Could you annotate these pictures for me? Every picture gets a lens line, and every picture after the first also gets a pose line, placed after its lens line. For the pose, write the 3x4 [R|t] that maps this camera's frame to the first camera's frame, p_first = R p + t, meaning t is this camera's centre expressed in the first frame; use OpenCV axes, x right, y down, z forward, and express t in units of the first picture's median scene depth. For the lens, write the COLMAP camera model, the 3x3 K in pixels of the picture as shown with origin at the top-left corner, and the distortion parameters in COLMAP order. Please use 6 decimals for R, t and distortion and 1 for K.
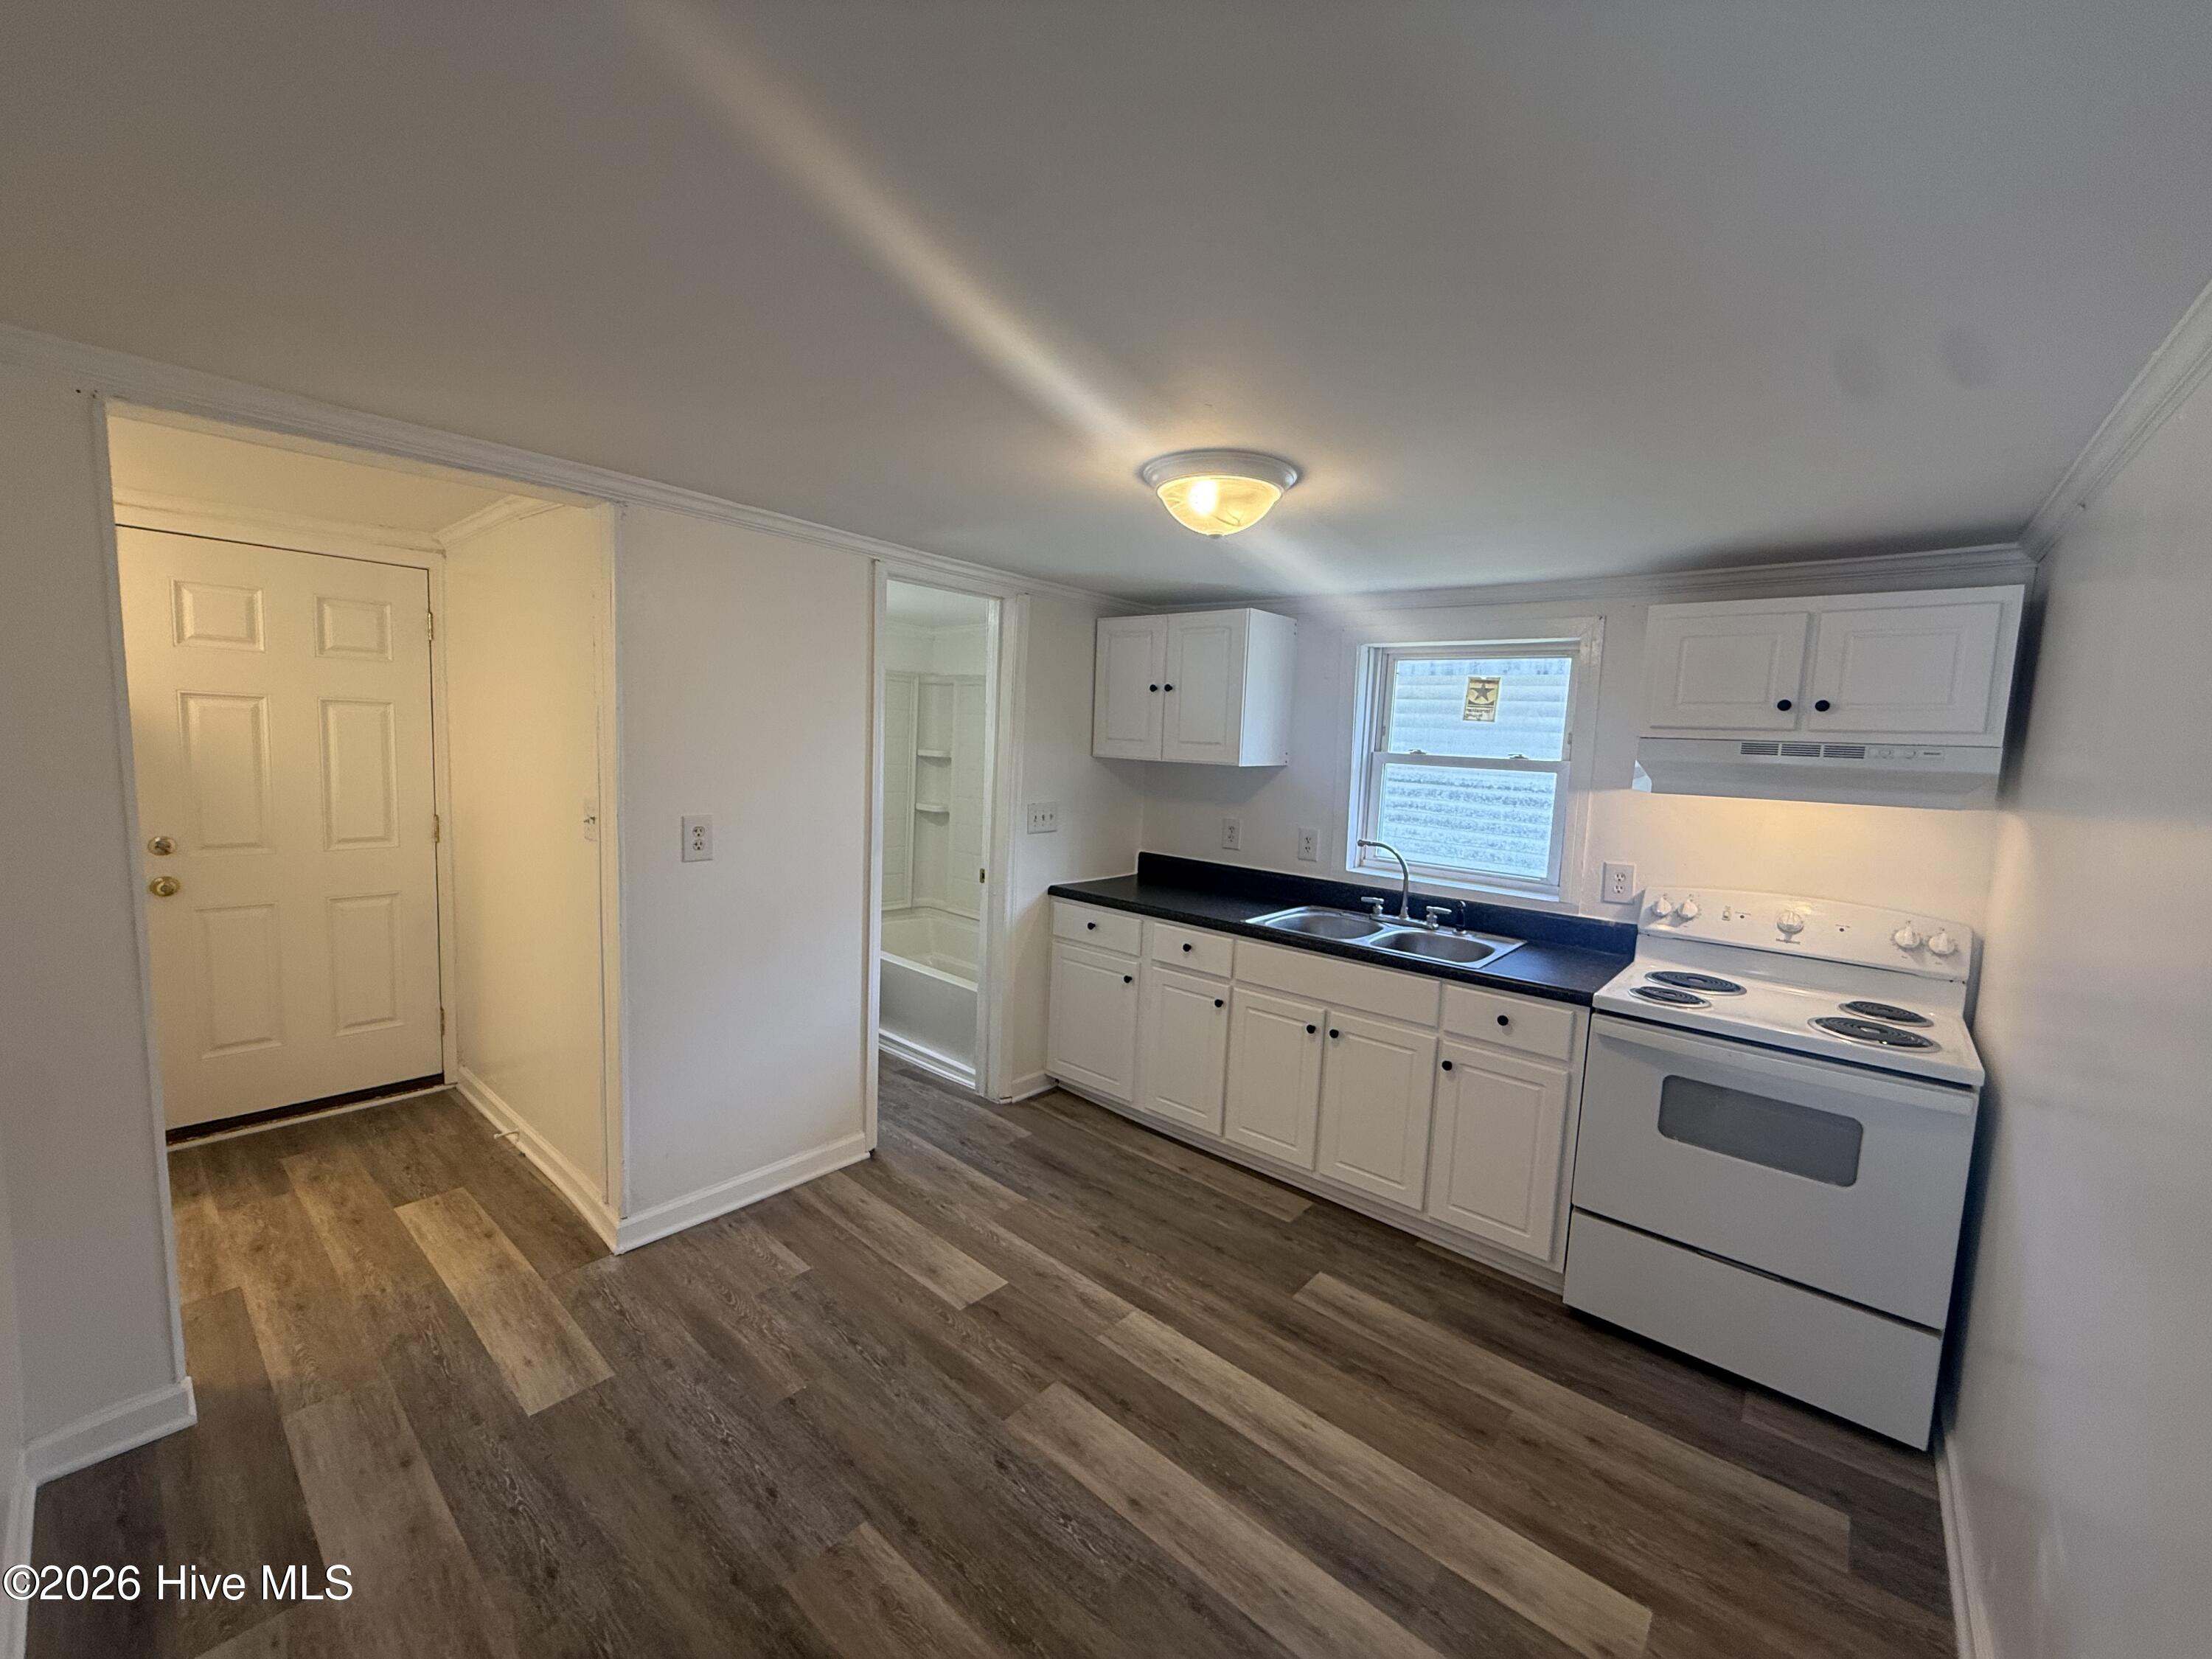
lens RADIAL K [[876.0, 0, 1101.0], [0, 876.0, 824.6], [0, 0, 1]] dist [-0.003772, -0.000070]
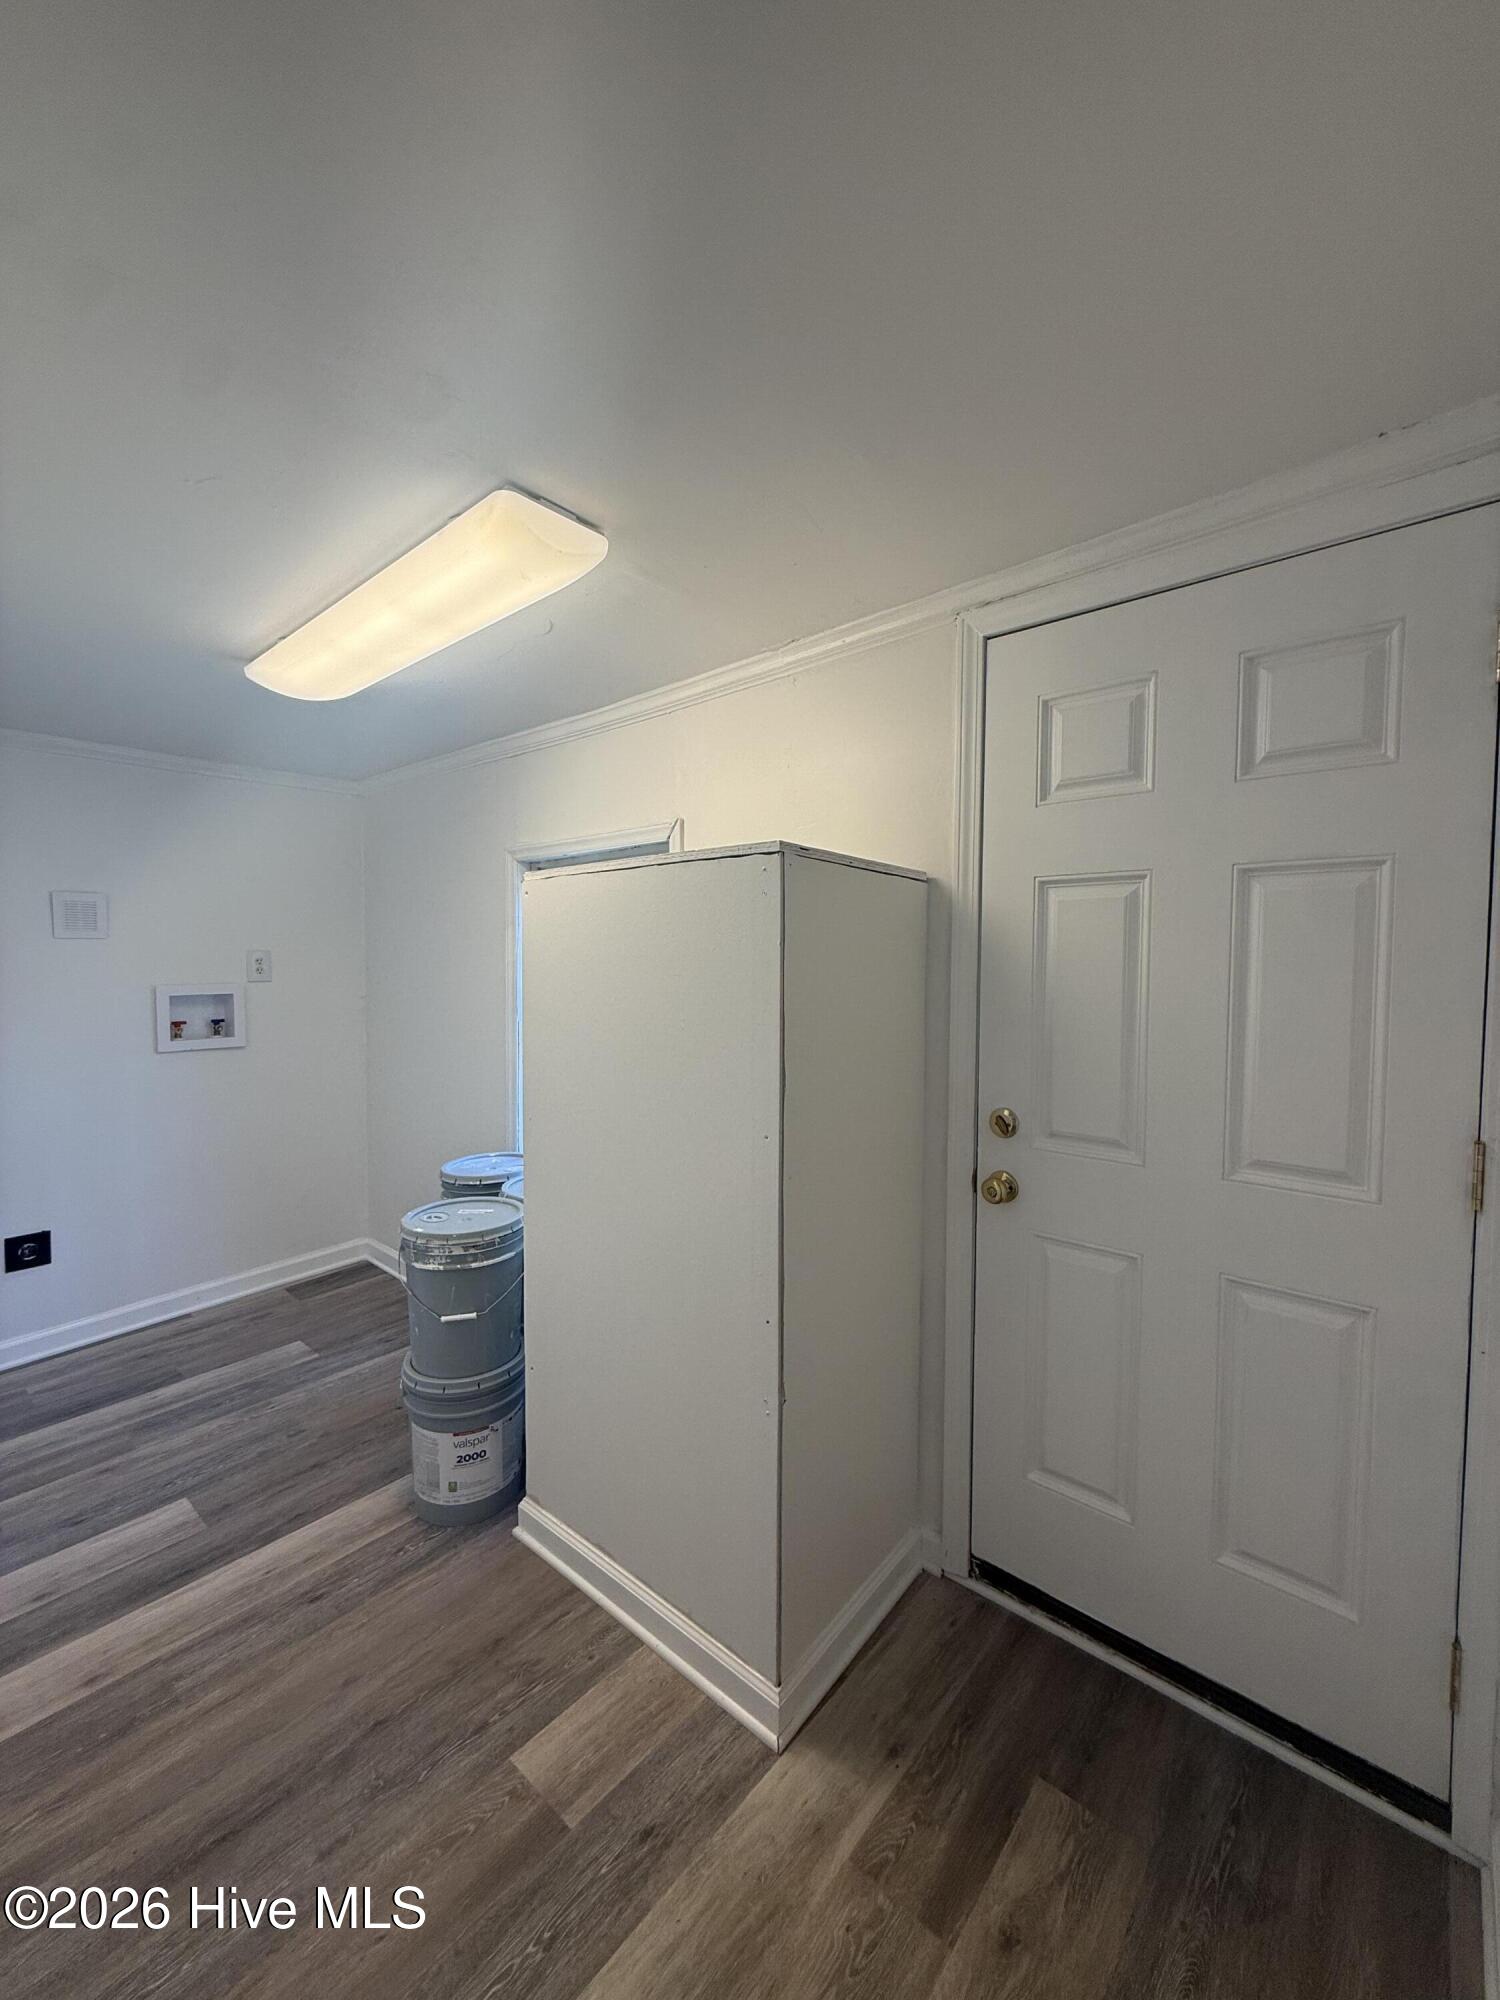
lens RADIAL K [[792.1, 0, 747.1], [0, 792.1, 992.6], [0, 0, 1]] dist [-0.003772, -0.000070]
pose [[-0.004471, -0.003150, -0.999985, -0.434865], [-0.100445, 0.994939, -0.002685, -0.043917], [0.994933, 0.100432, -0.004765, 0.709002]]
